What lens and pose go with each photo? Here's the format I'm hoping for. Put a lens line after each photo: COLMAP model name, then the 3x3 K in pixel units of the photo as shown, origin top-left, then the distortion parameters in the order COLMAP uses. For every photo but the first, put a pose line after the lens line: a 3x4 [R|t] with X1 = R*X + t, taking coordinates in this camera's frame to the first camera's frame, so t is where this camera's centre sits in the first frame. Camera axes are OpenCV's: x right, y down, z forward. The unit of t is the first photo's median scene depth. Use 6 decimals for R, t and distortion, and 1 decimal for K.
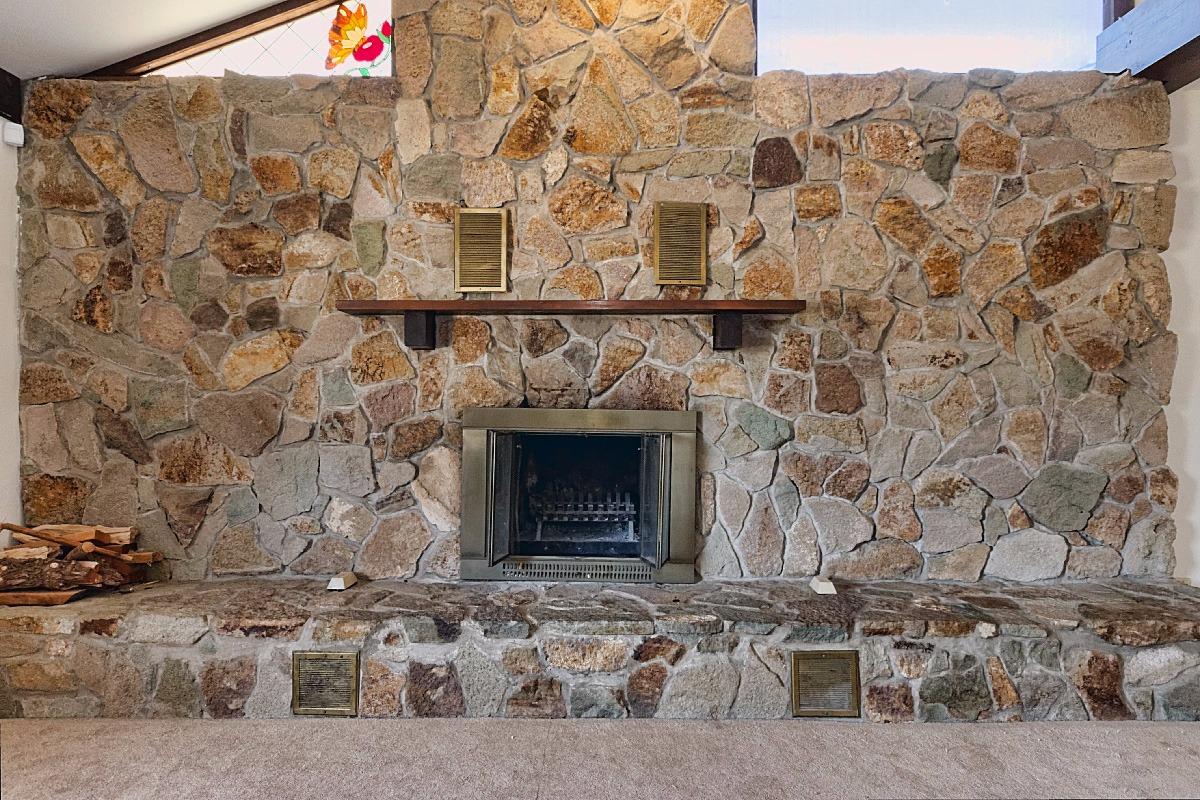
lens RADIAL K [[668.1, 0, 597.1], [0, 668.1, 402.4], [0, 0, 1]] dist [0.001807, 0.002037]
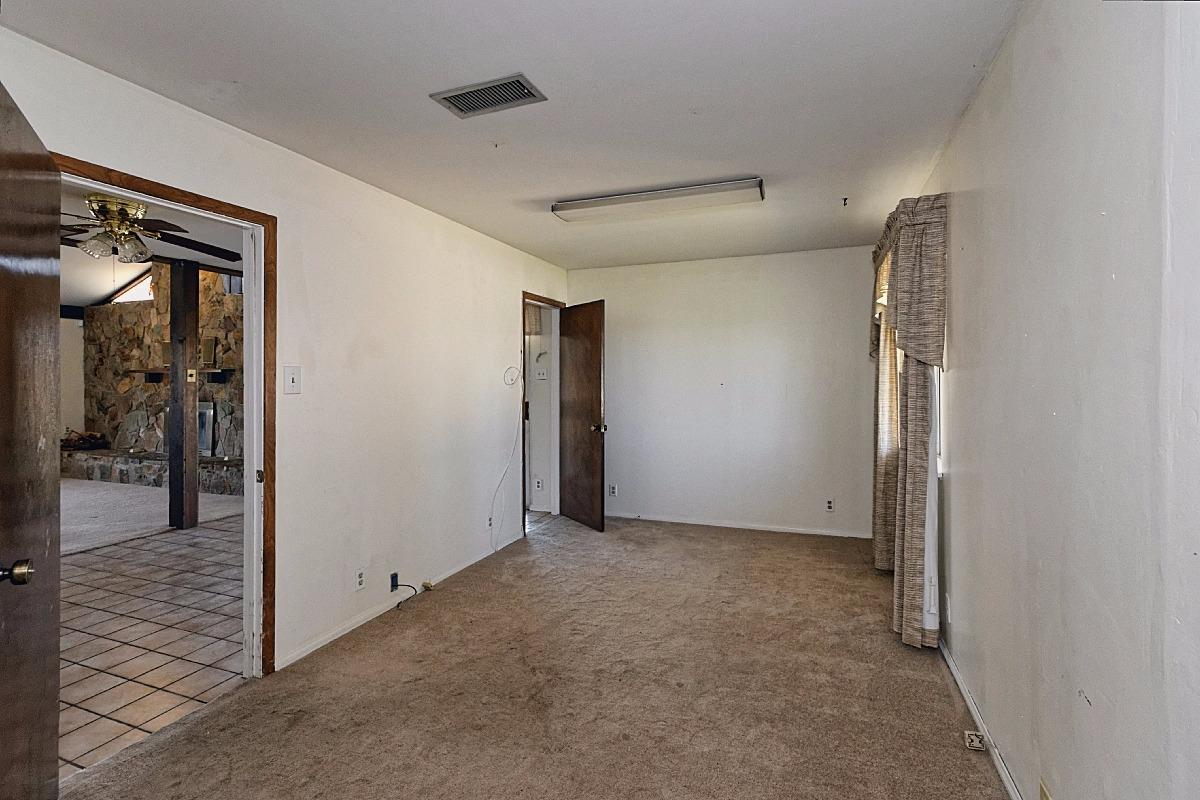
lens RADIAL K [[545.3, 0, 608.9], [0, 545.3, 383.5], [0, 0, 1]] dist [0.000448, 0.000043]
pose [[0.940600, 0.002697, -0.339506, 2.779169], [0.001881, 0.999912, 0.013153, -0.108593], [0.339512, -0.013010, 0.940512, -0.793030]]
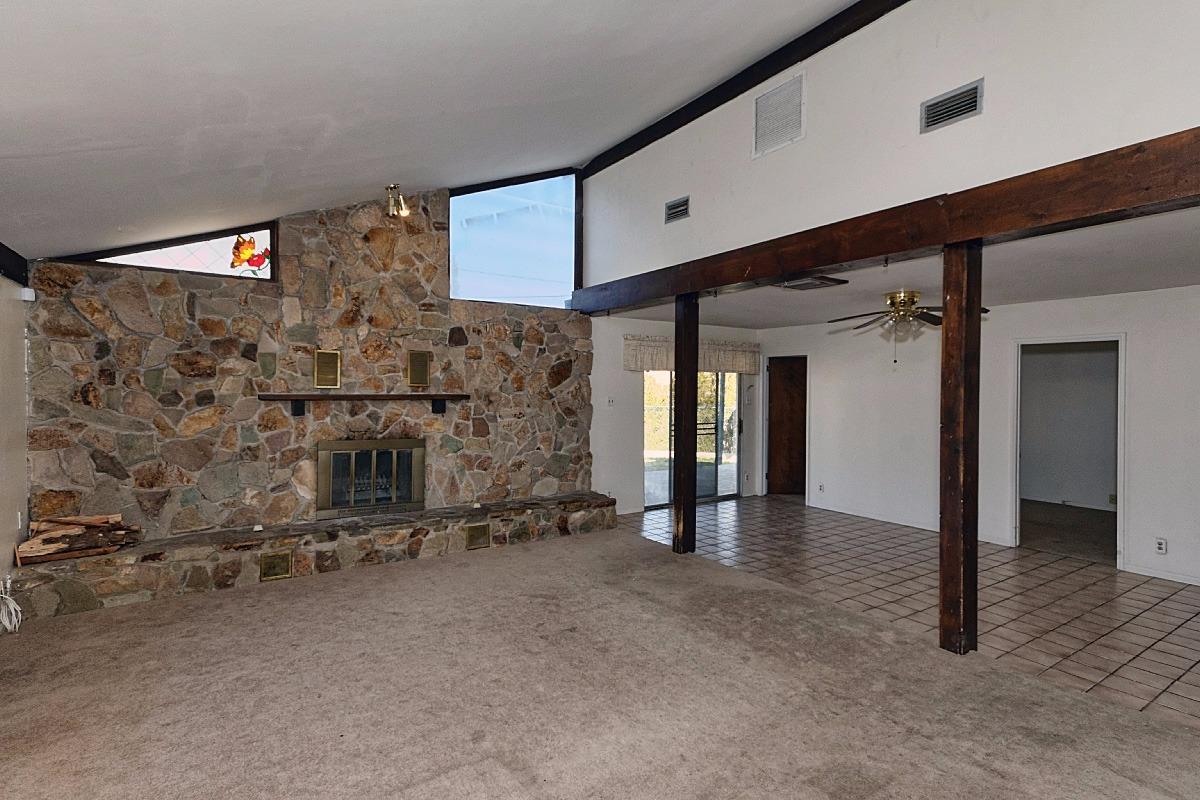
lens RADIAL K [[590.4, 0, 596.2], [0, 590.4, 397.2], [0, 0, 1]] dist [0.026301, 0.002535]
pose [[0.830260, -0.000043, 0.557377, -0.523412], [-0.011886, 0.999771, 0.017782, -0.180065], [-0.557250, -0.021389, 0.830069, -1.098910]]
